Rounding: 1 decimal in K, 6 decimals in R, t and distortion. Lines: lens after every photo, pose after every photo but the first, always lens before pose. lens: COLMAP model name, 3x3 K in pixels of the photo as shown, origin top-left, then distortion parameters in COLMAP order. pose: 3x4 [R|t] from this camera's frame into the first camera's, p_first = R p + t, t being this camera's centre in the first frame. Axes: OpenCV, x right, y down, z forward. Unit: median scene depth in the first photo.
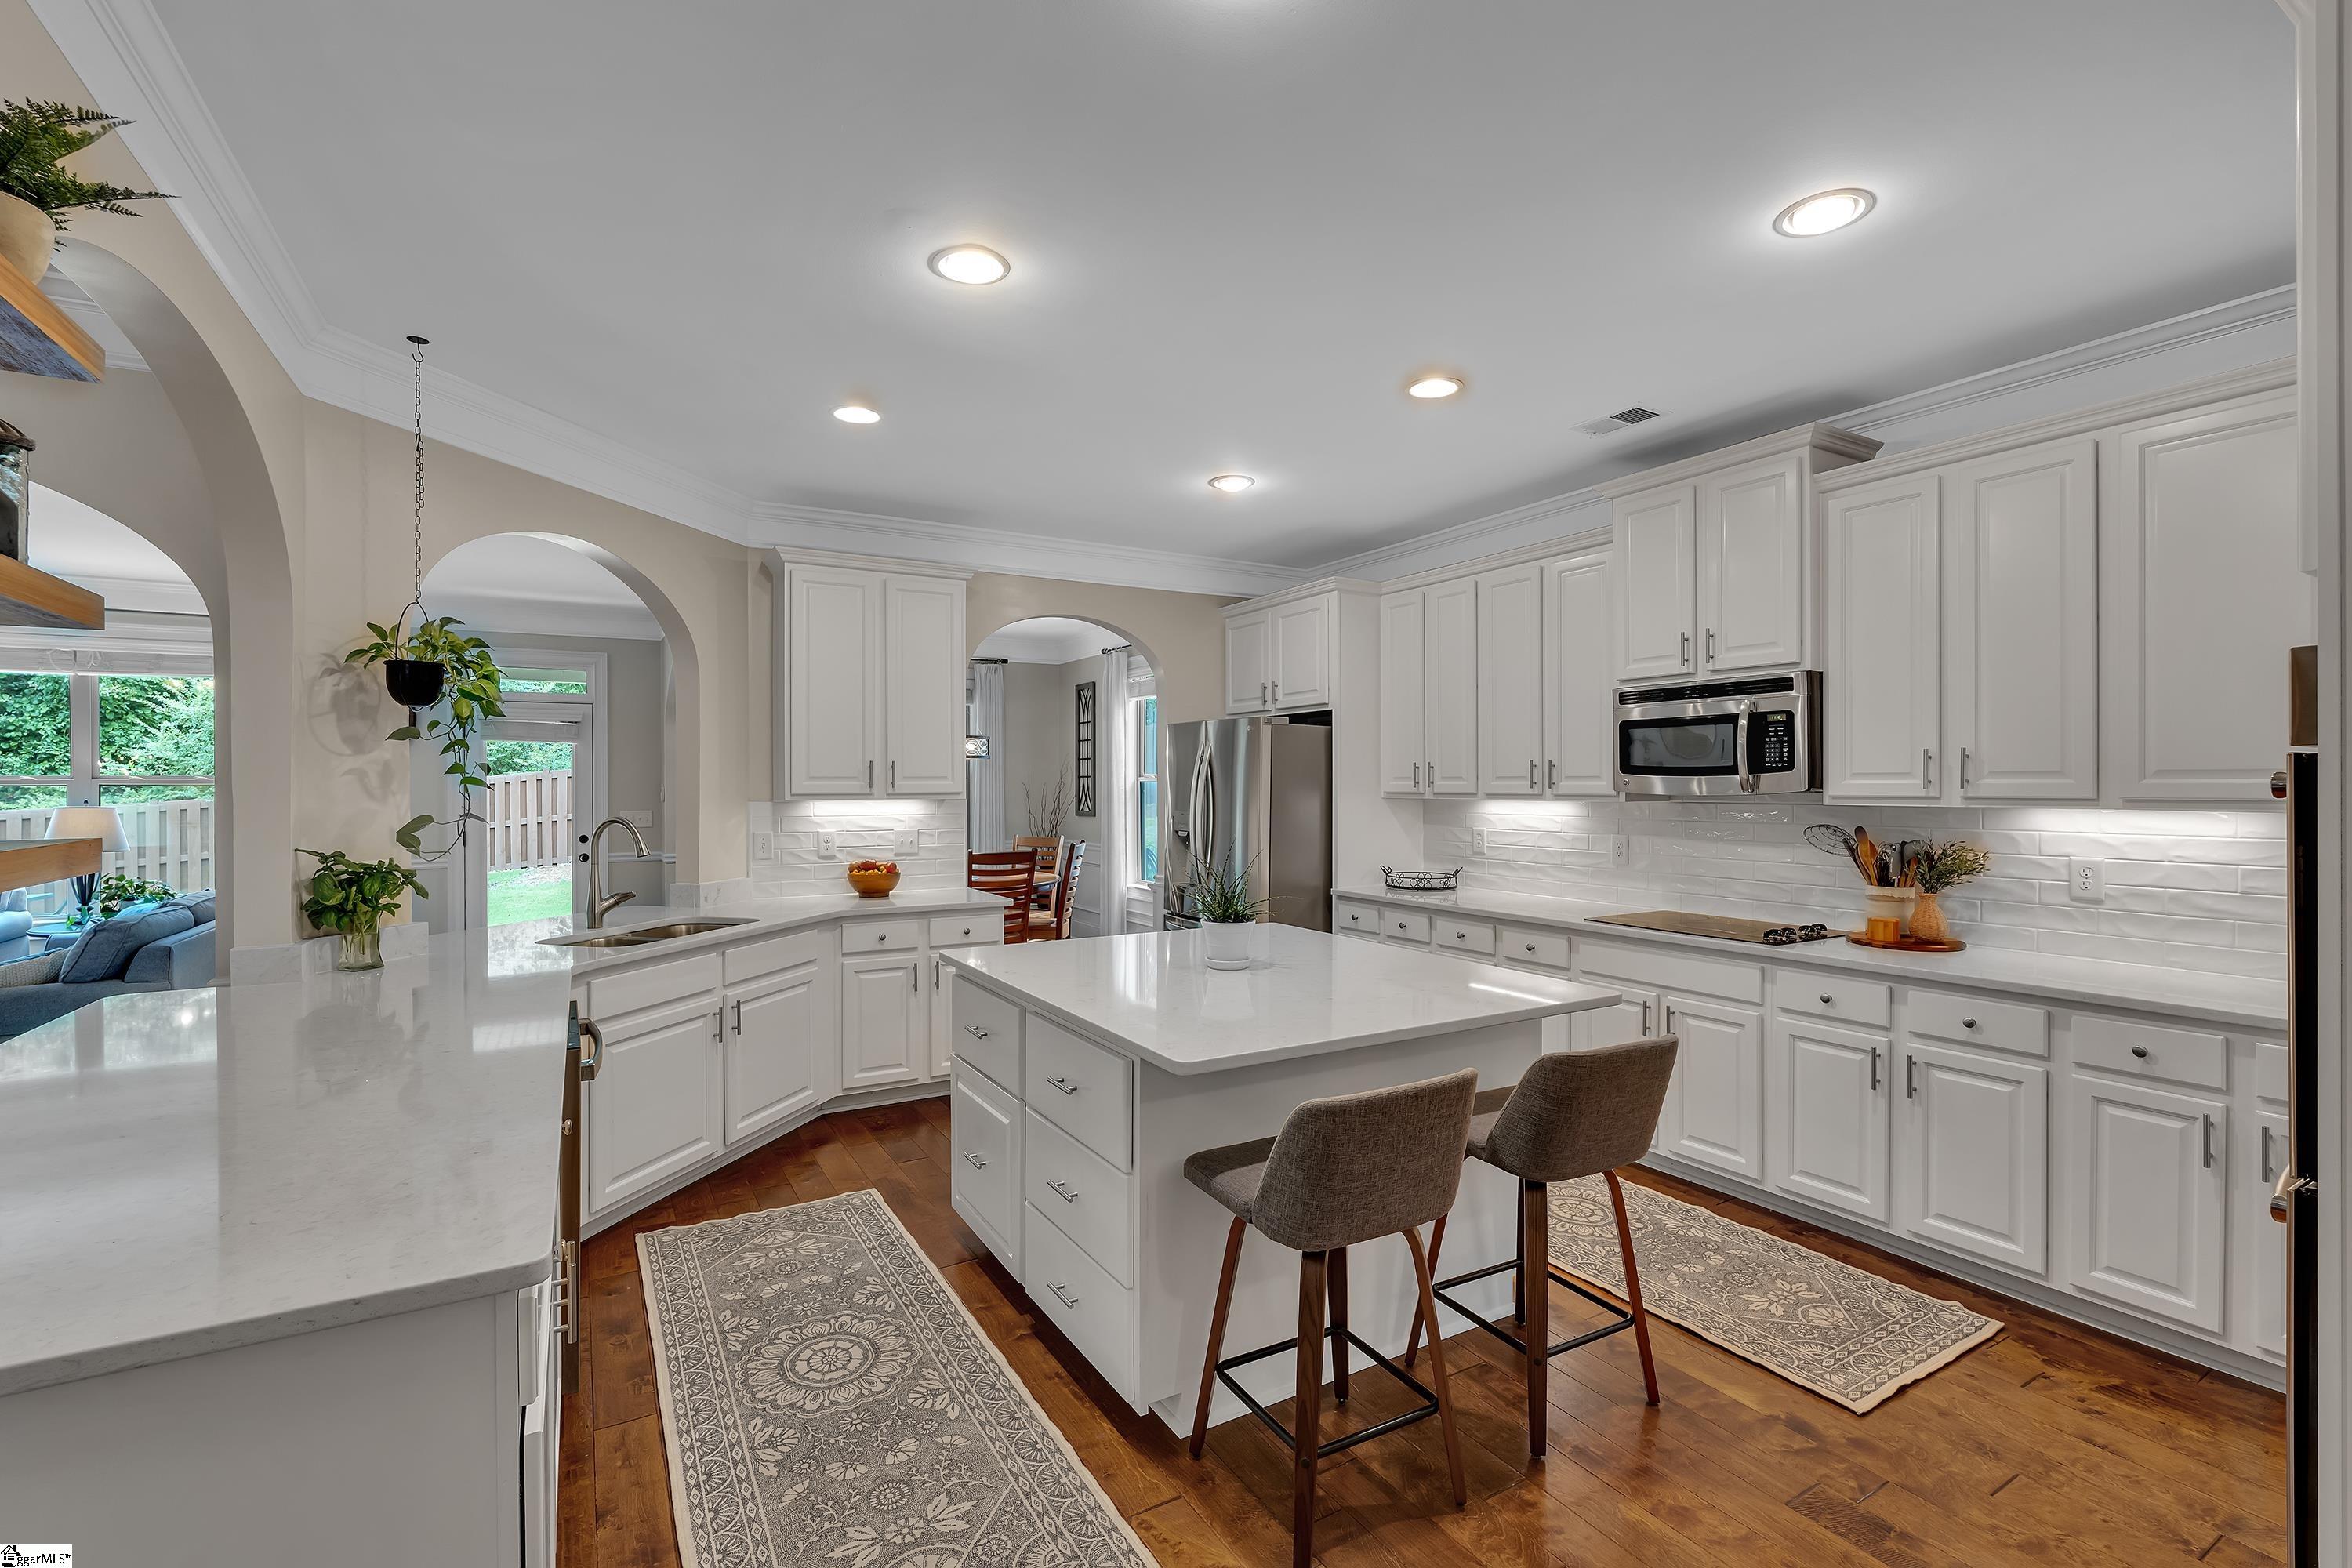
lens RADIAL K [[1026.2, 0, 1171.4], [0, 1026.2, 790.3], [0, 0, 1]] dist [-0.006211, 0.001231]
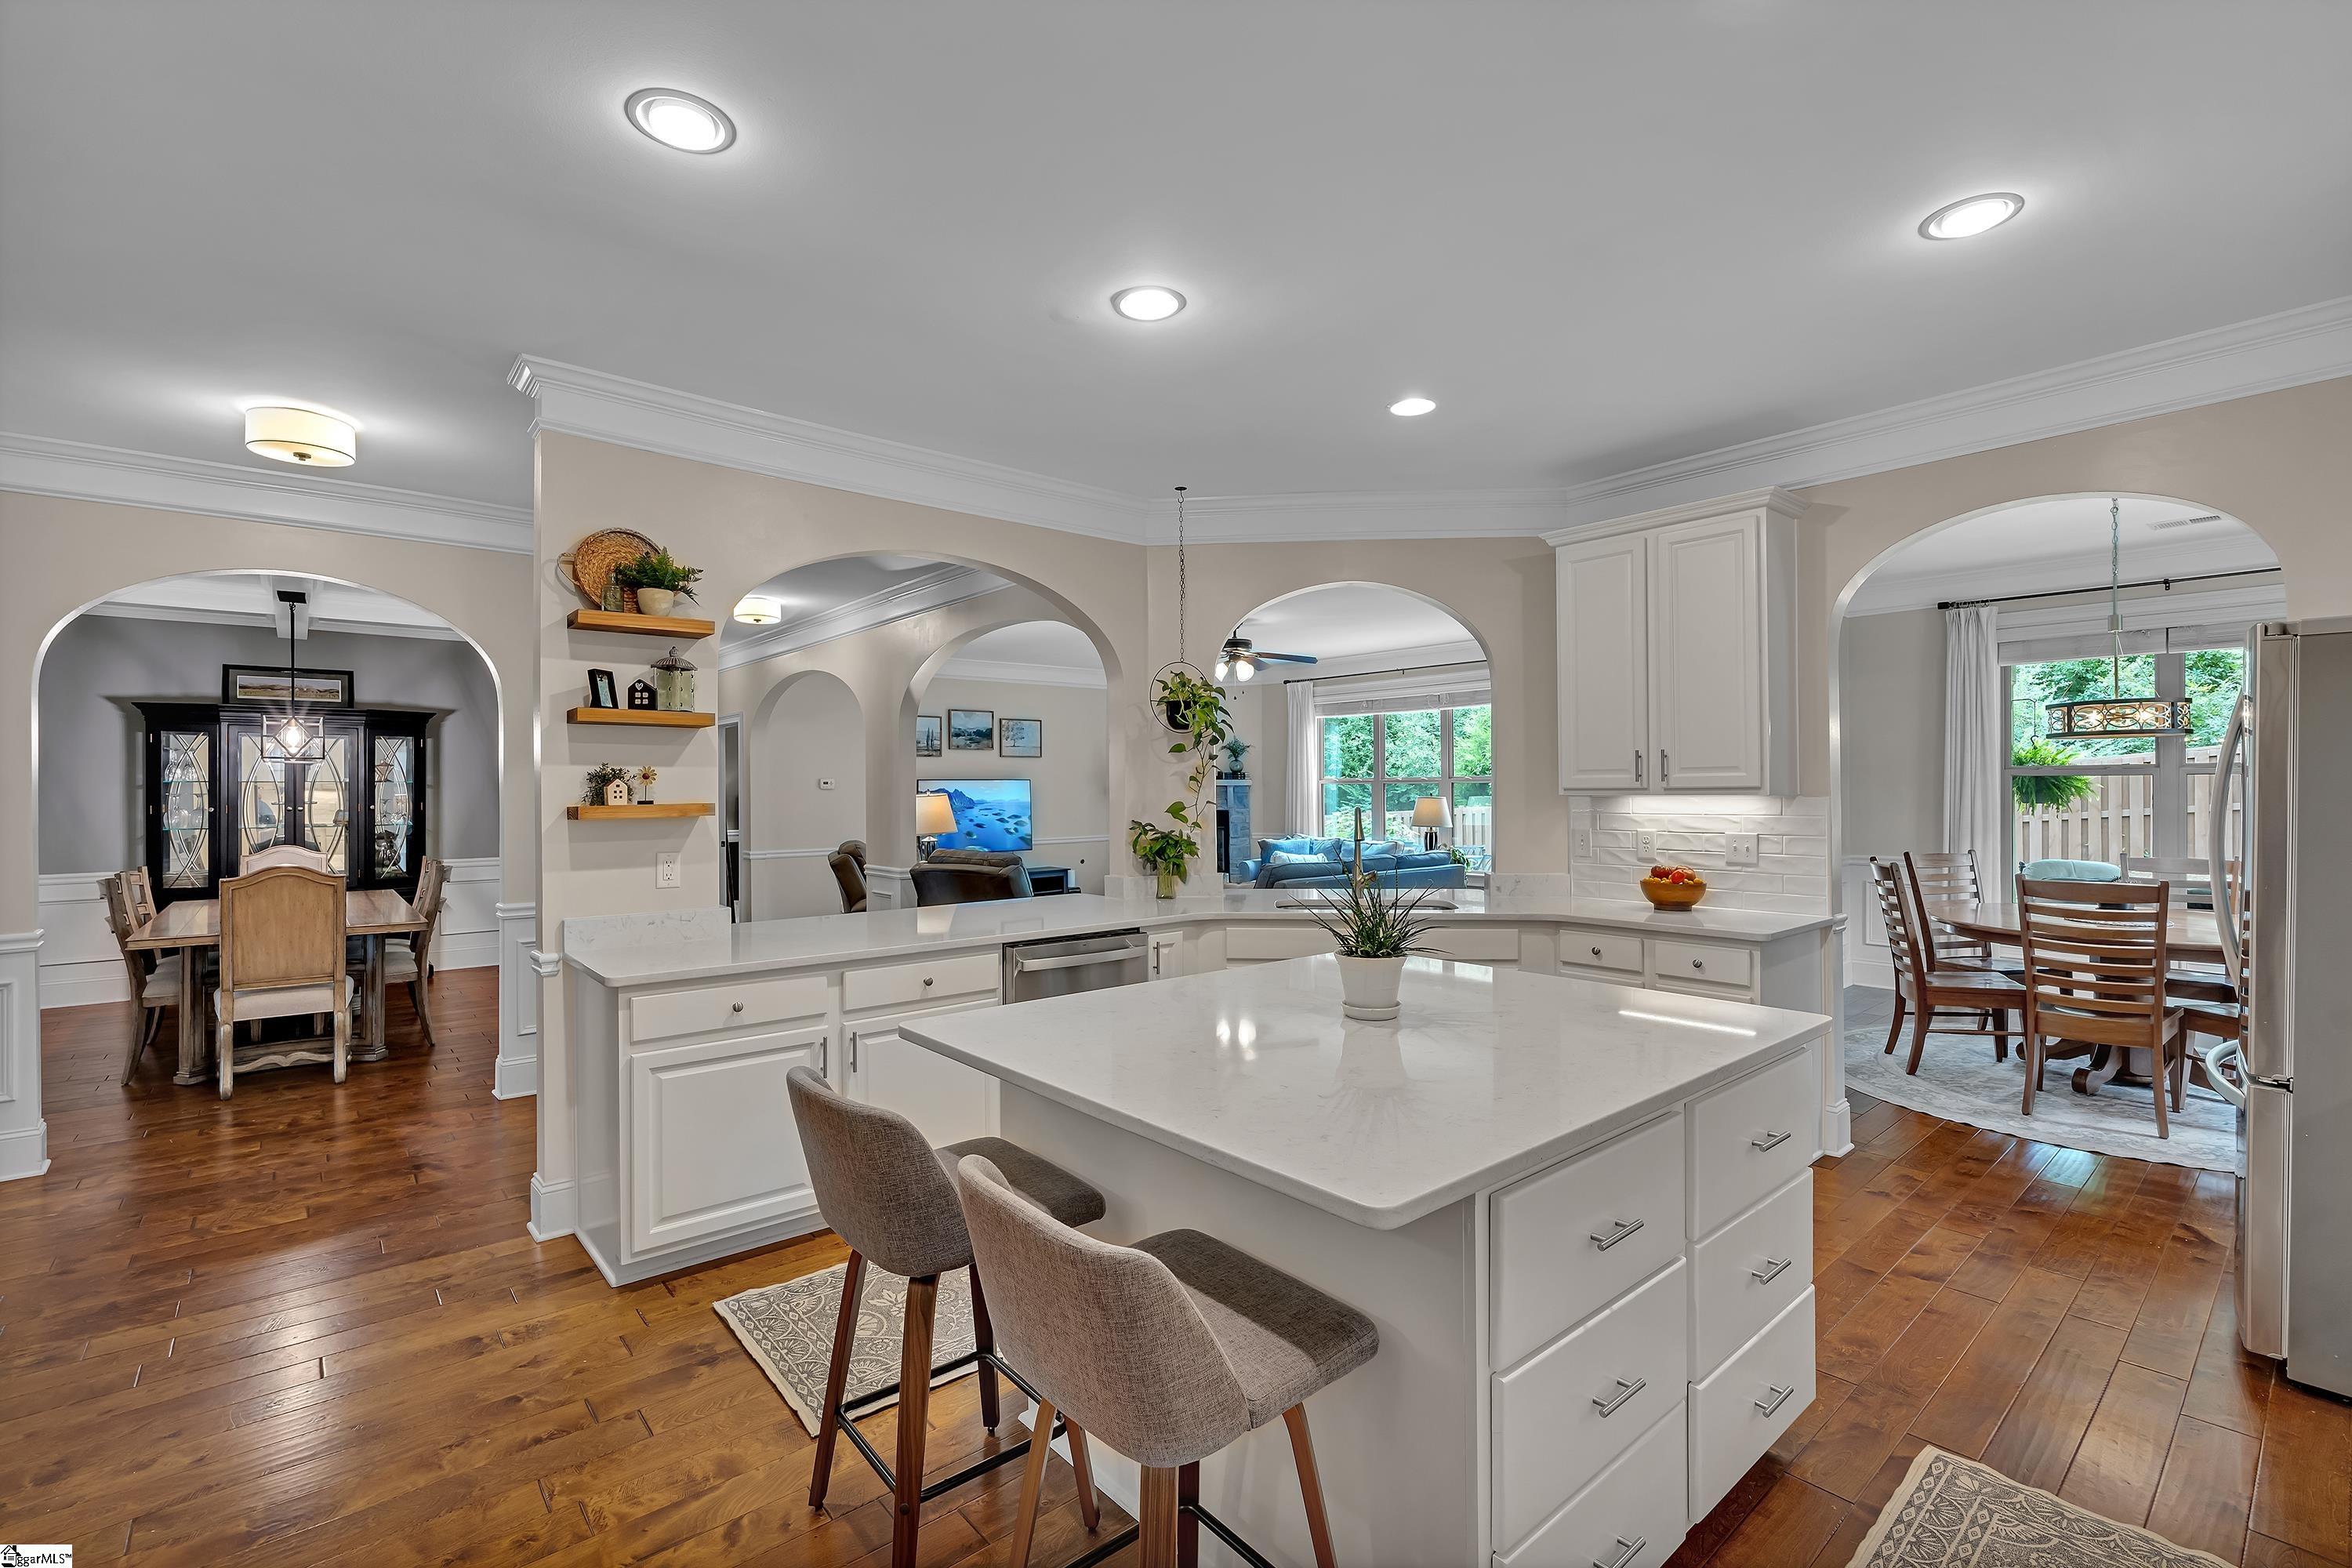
lens RADIAL K [[1026.2, 0, 1184.5], [0, 1026.2, 785.3], [0, 0, 1]] dist [-0.006211, 0.001231]
pose [[0.186139, -0.004172, -0.982515, 0.451422], [0.001143, 0.999991, -0.004030, 0.004095], [0.982523, -0.000373, 0.186142, 0.435055]]
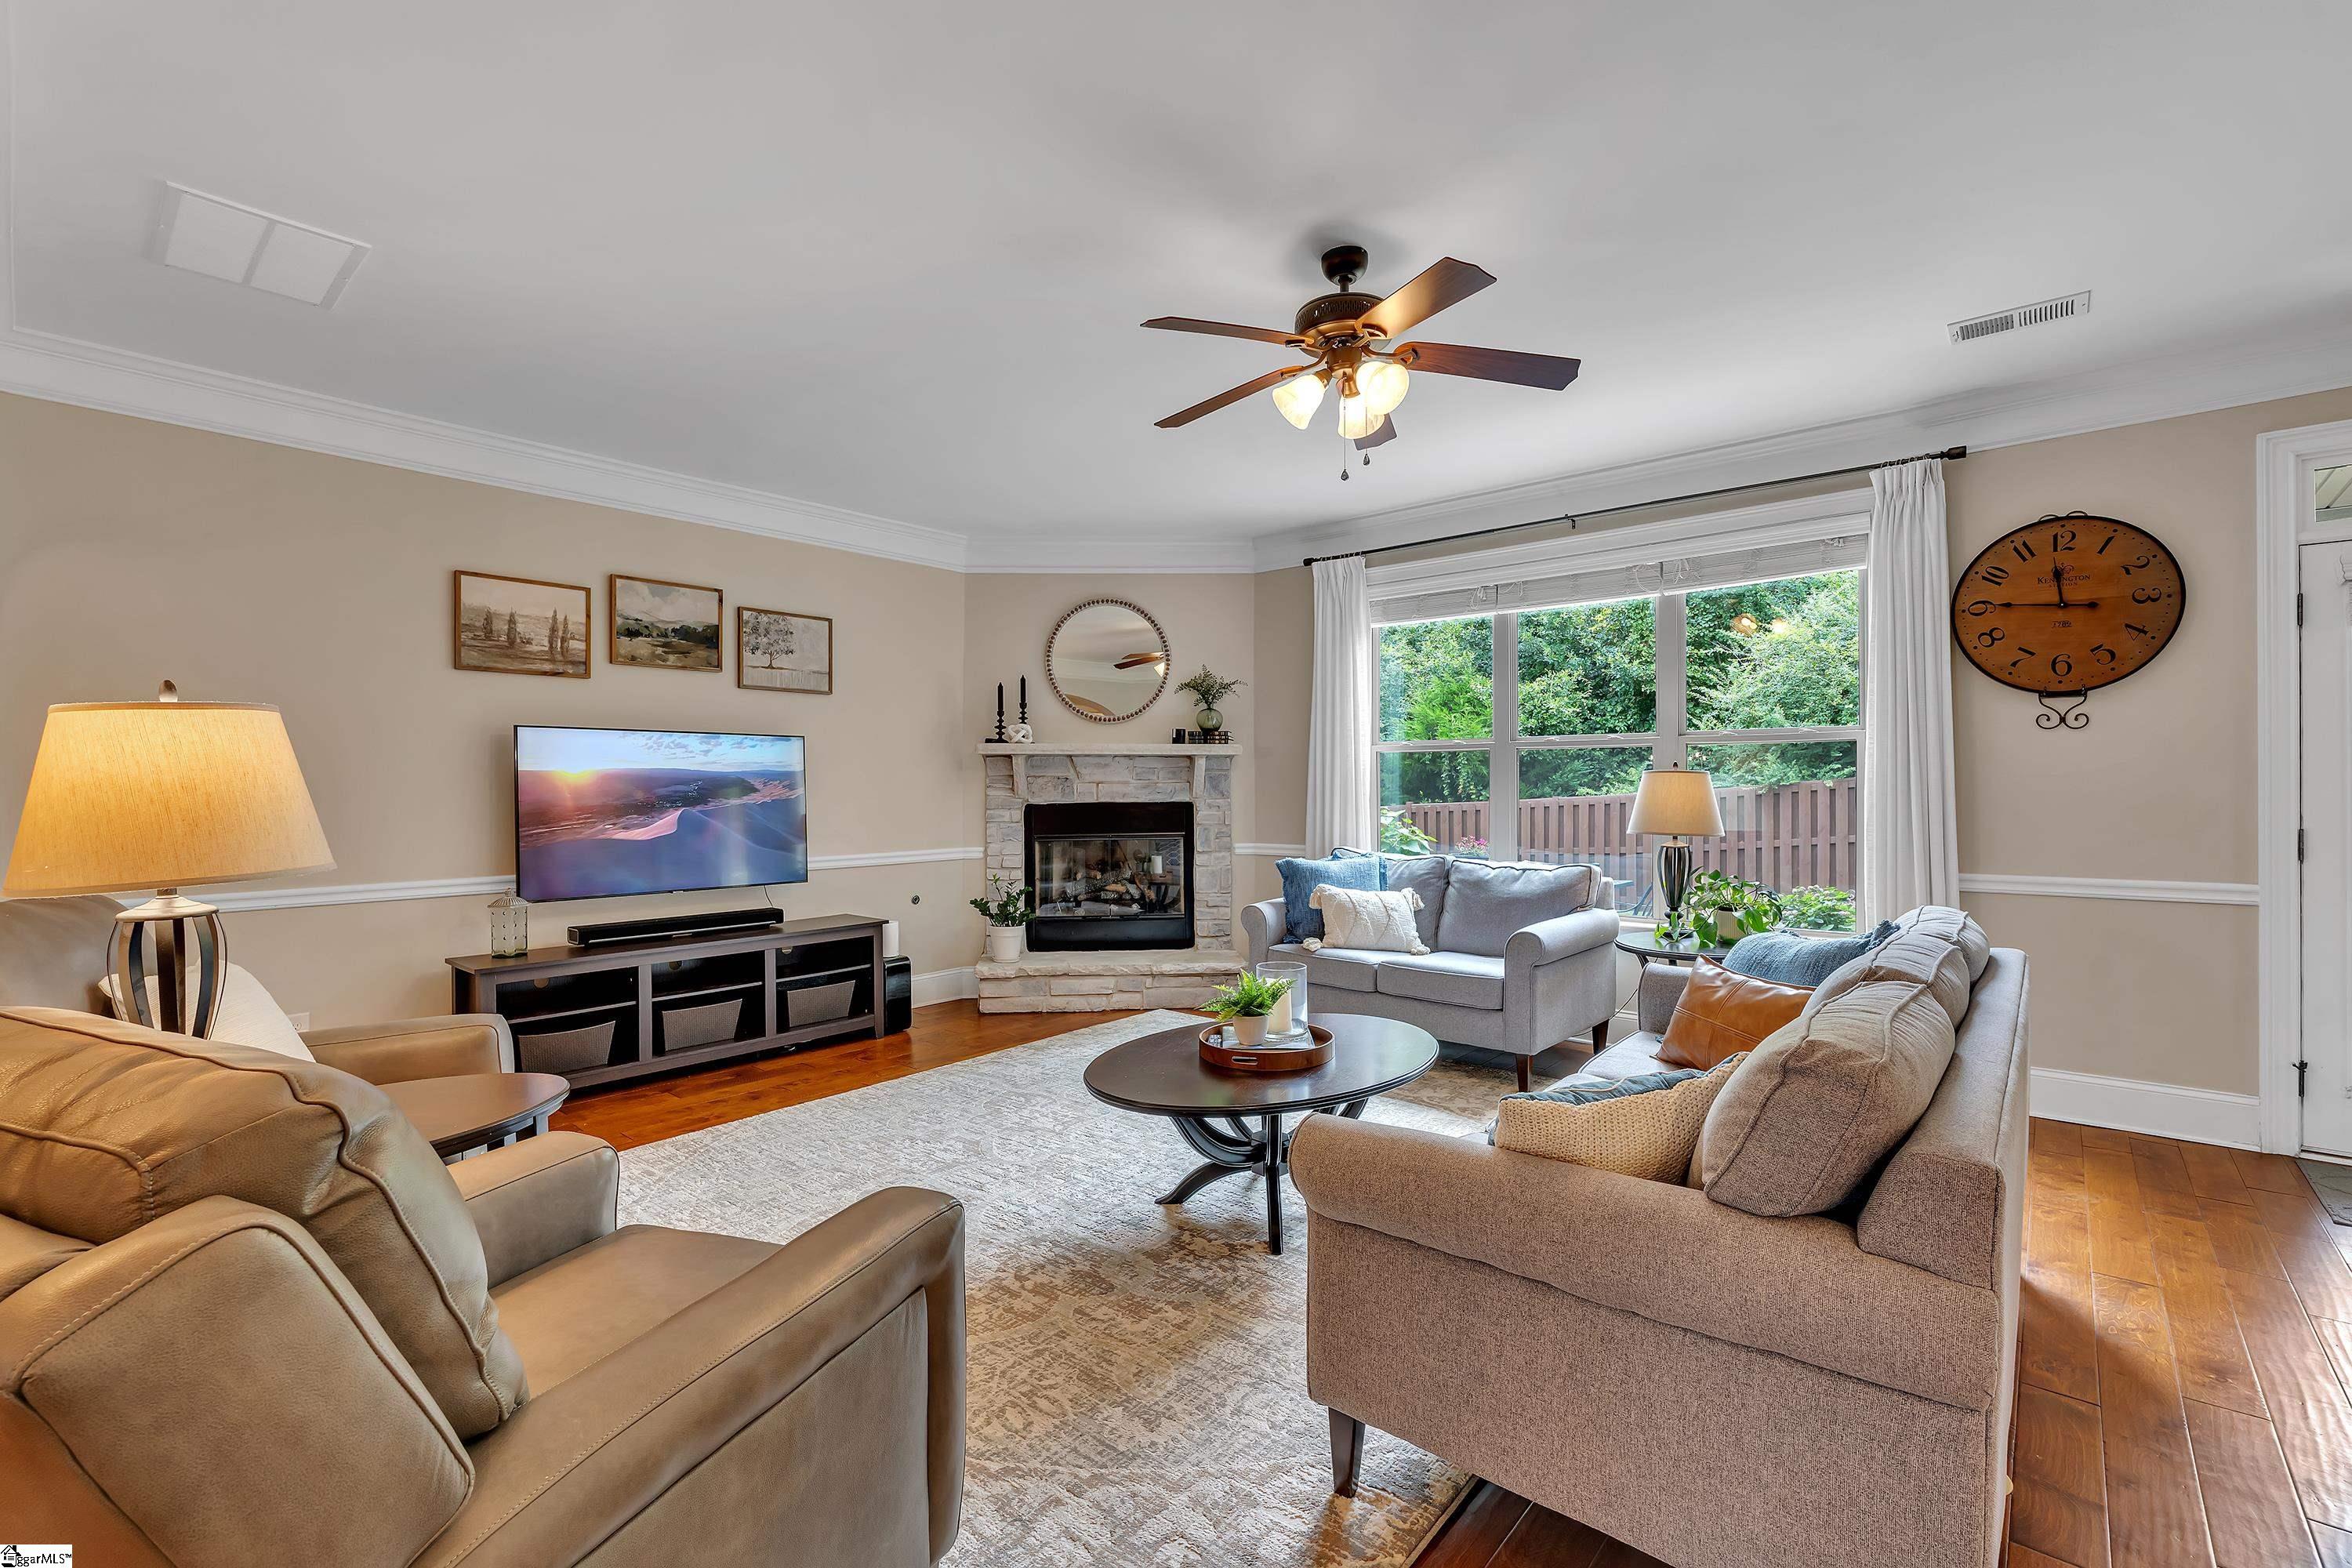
lens RADIAL K [[1026.2, 0, 1183.1], [0, 1026.2, 780.5], [0, 0, 1]] dist [-0.006211, 0.001231]
pose [[0.330579, -0.006874, -0.943753, -0.613801], [-0.002823, 0.999962, -0.008273, 0.035450], [0.943774, 0.005399, 0.330547, 0.537319]]
